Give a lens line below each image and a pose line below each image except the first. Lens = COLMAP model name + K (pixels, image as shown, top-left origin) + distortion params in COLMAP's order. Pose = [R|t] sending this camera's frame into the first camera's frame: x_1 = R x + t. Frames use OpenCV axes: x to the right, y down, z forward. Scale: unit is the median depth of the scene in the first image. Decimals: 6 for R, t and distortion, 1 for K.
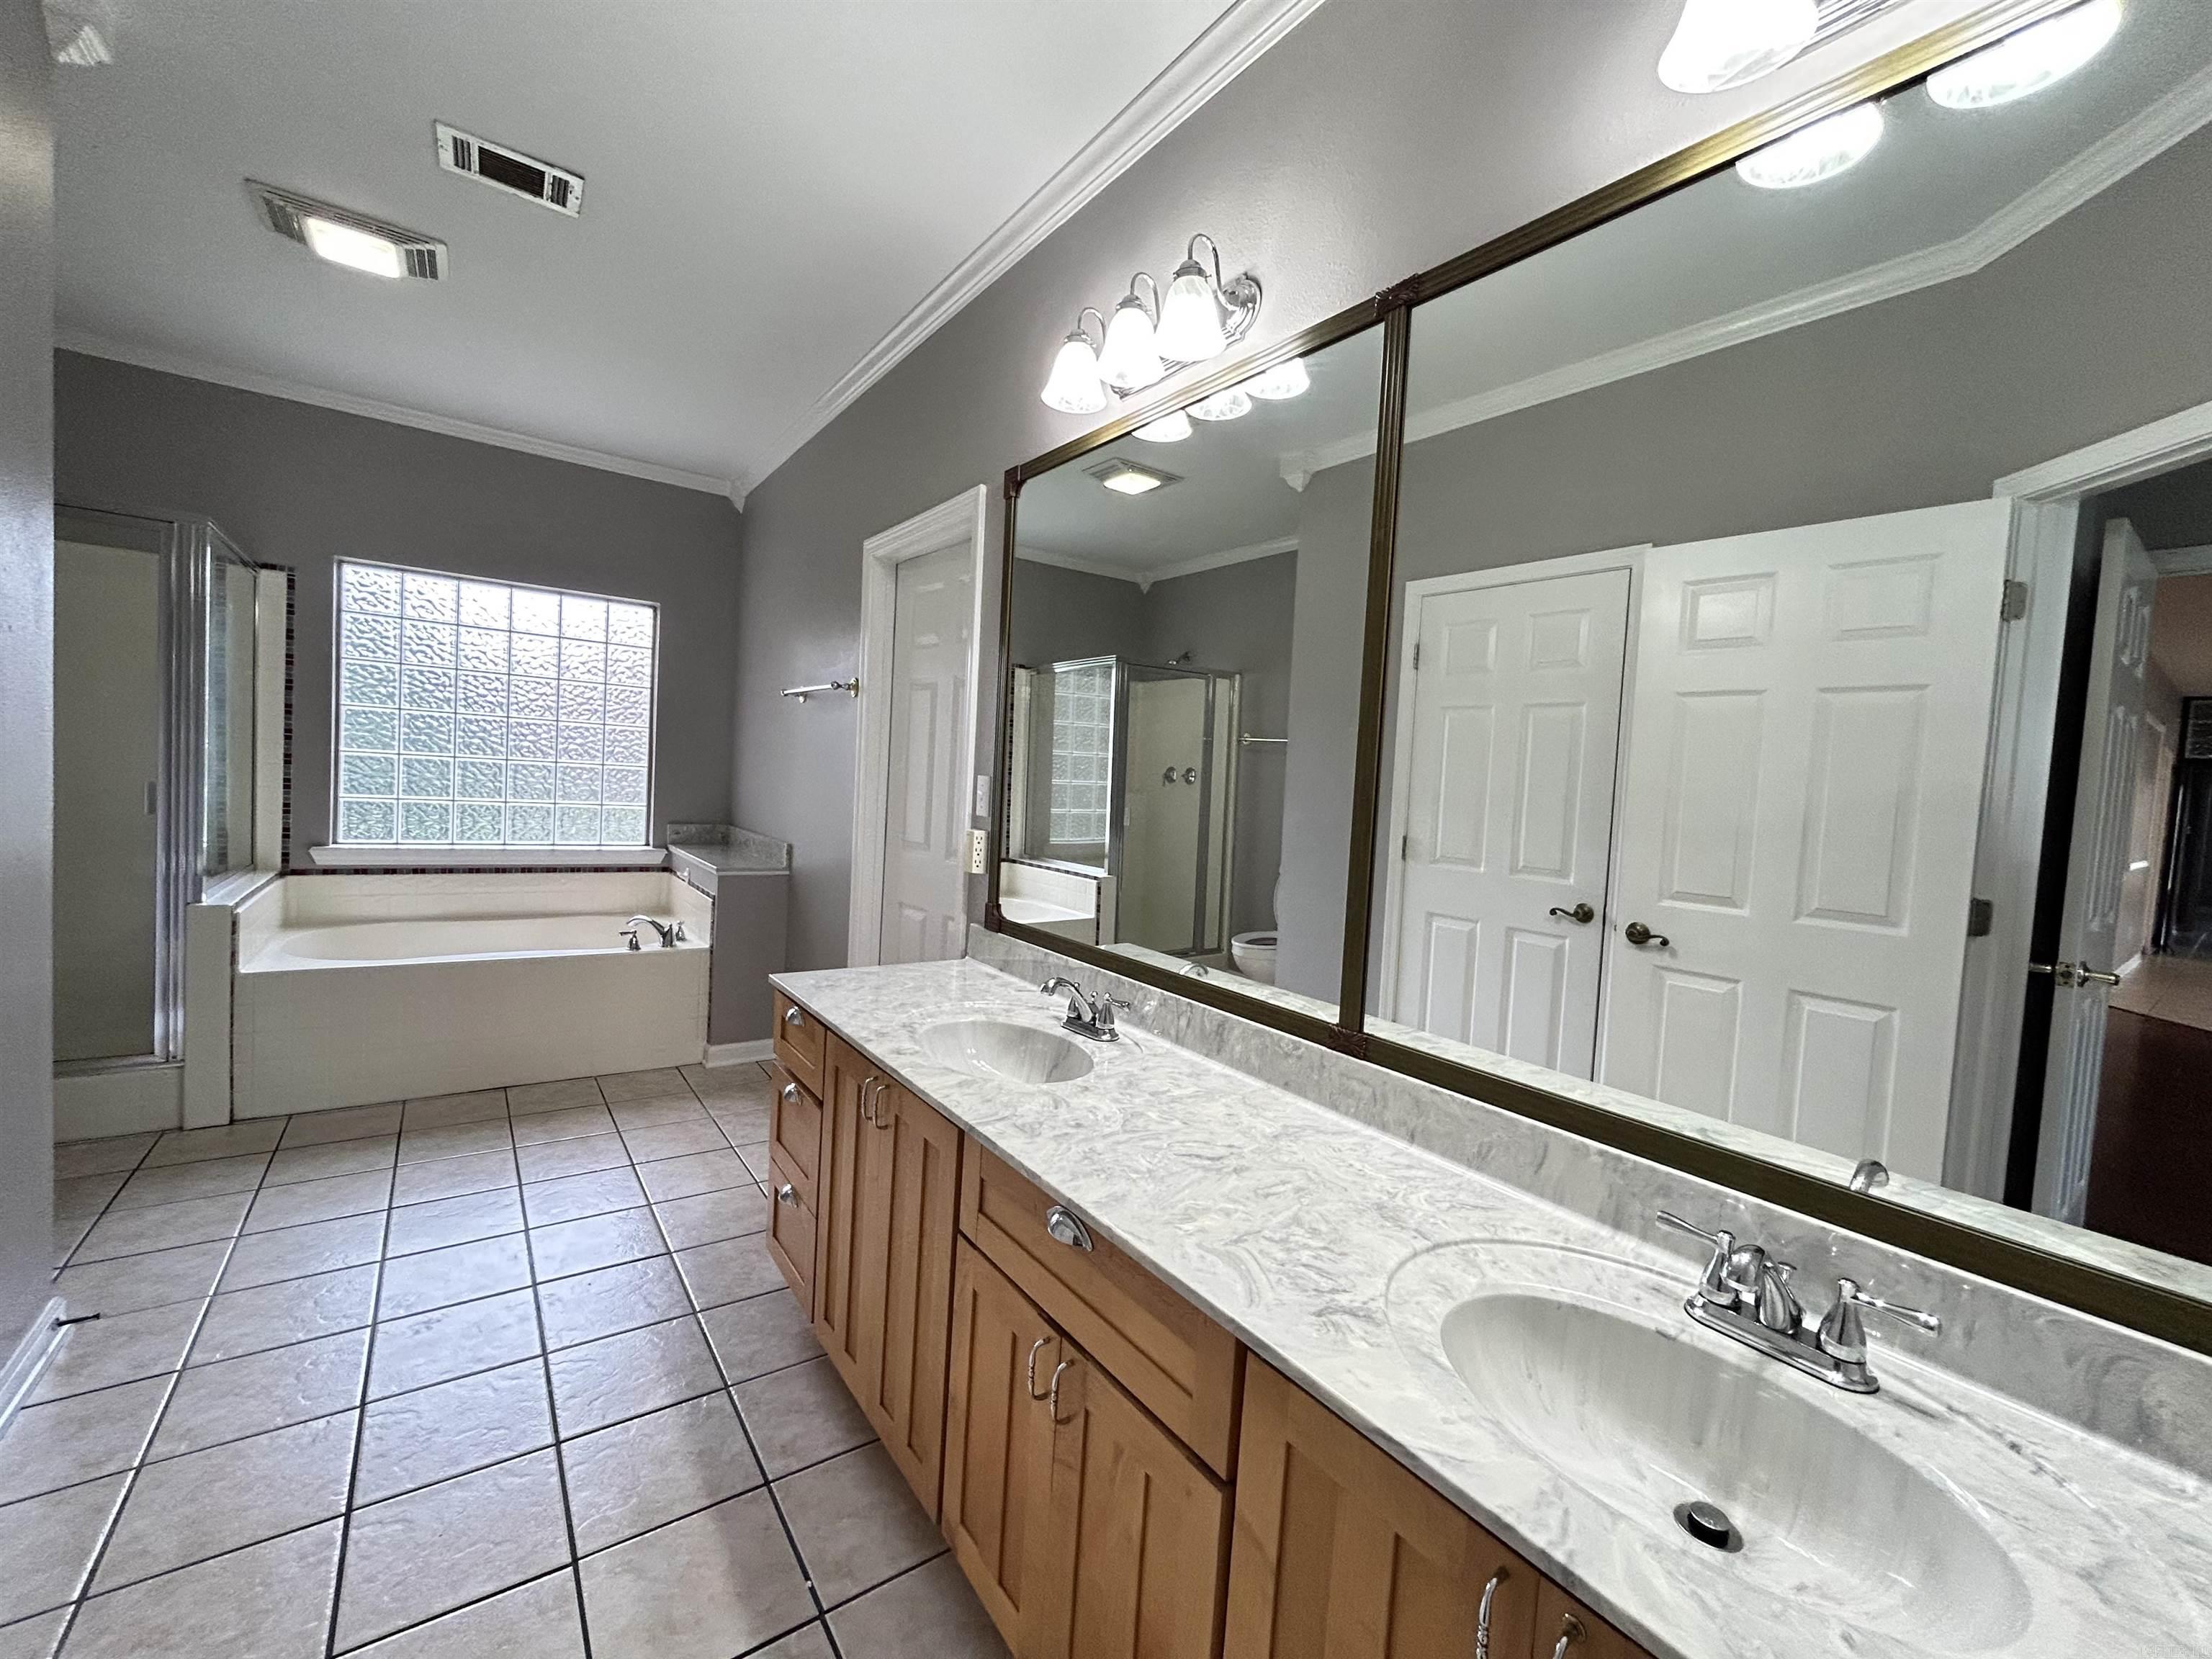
lens RADIAL K [[892.2, 0, 1107.9], [0, 892.2, 826.2], [0, 0, 1]] dist [0.003452, -0.000175]
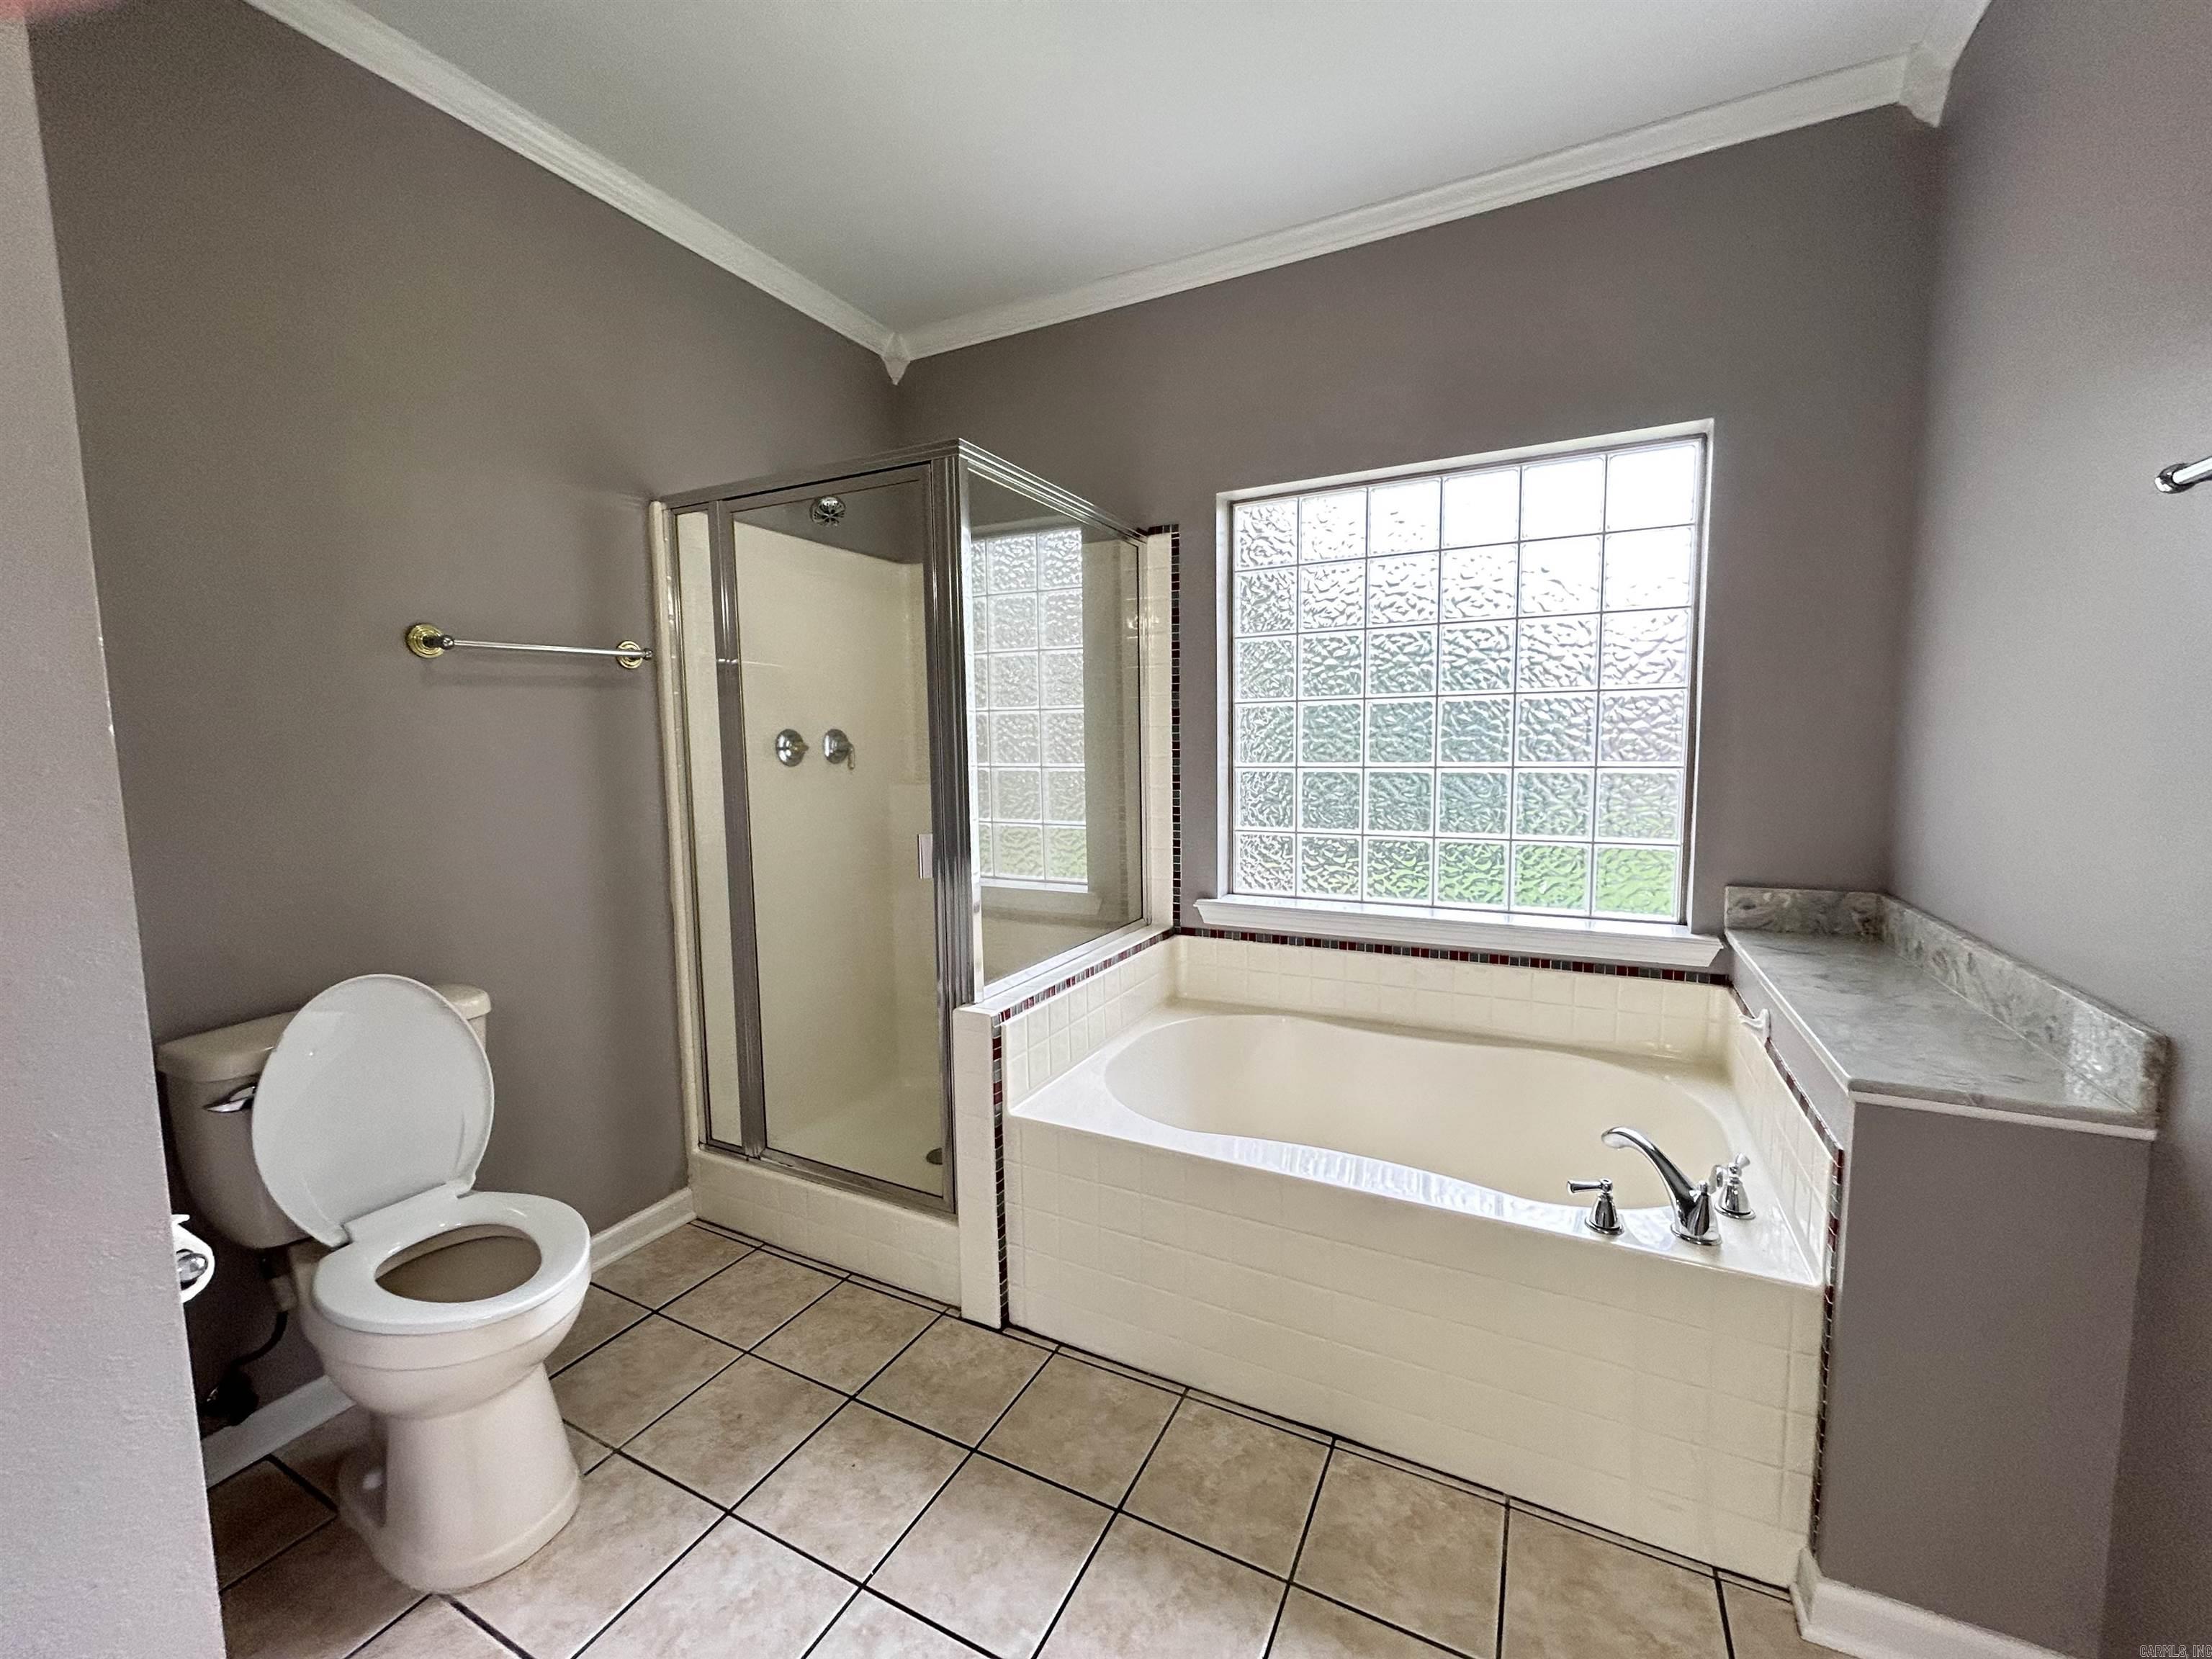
lens RADIAL K [[892.2, 0, 1107.7], [0, 892.2, 826.0], [0, 0, 1]] dist [0.003452, -0.000175]
pose [[0.452710, 0.018955, -0.891456, -0.259394], [-0.001467, 0.999788, 0.020514, -0.051599], [0.891656, -0.007980, 0.452642, 0.583640]]
